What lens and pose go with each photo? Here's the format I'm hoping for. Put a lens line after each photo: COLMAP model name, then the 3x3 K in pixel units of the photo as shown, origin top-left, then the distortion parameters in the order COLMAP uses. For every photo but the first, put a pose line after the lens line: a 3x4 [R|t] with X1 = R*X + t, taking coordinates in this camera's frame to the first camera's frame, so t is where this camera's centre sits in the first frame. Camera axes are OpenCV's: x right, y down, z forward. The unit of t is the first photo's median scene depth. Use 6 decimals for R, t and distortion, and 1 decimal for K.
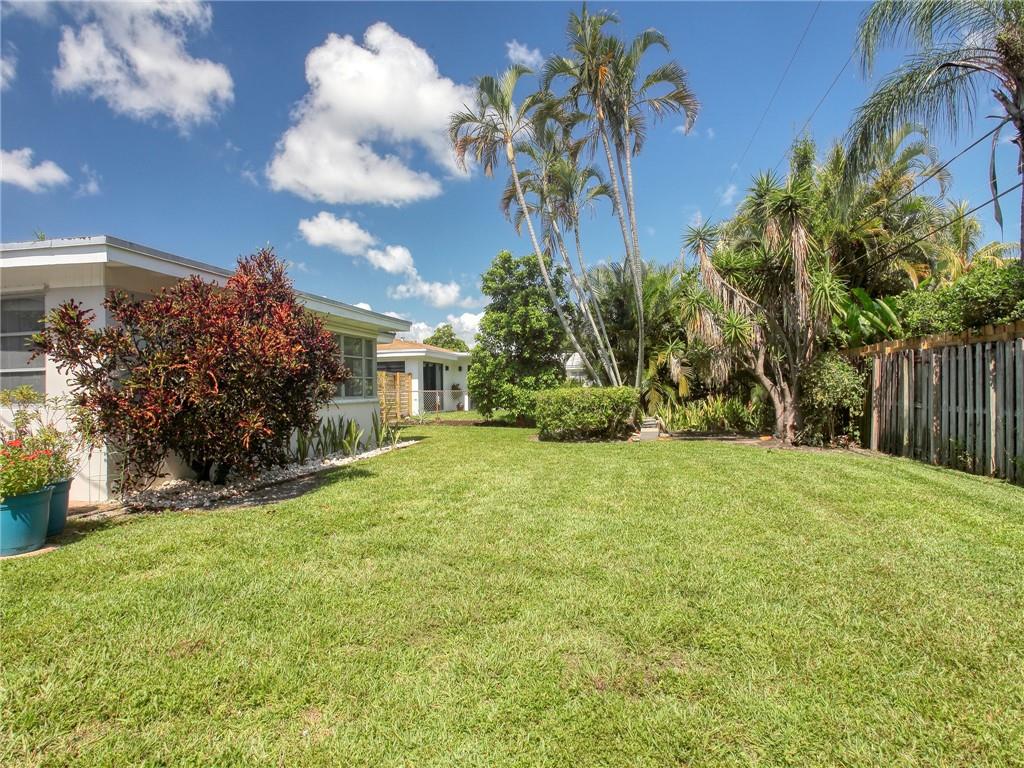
lens RADIAL K [[538.3, 0, 511.7], [0, 538.3, 389.4], [0, 0, 1]] dist [-0.030466, 0.000807]
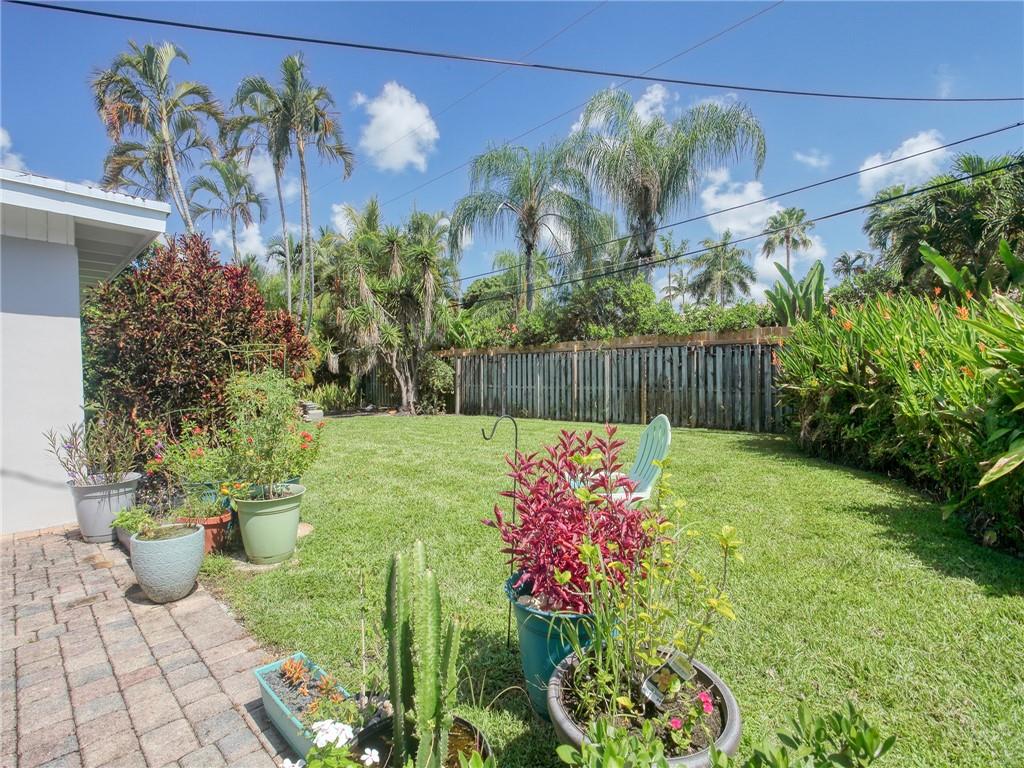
lens RADIAL K [[538.3, 0, 511.7], [0, 538.3, 389.4], [0, 0, 1]] dist [-0.030466, 0.000807]
pose [[0.493378, -0.021581, 0.869547, -0.695453], [0.006686, 0.999757, 0.021019, 0.004385], [-0.869789, -0.004557, 0.493403, 0.029818]]
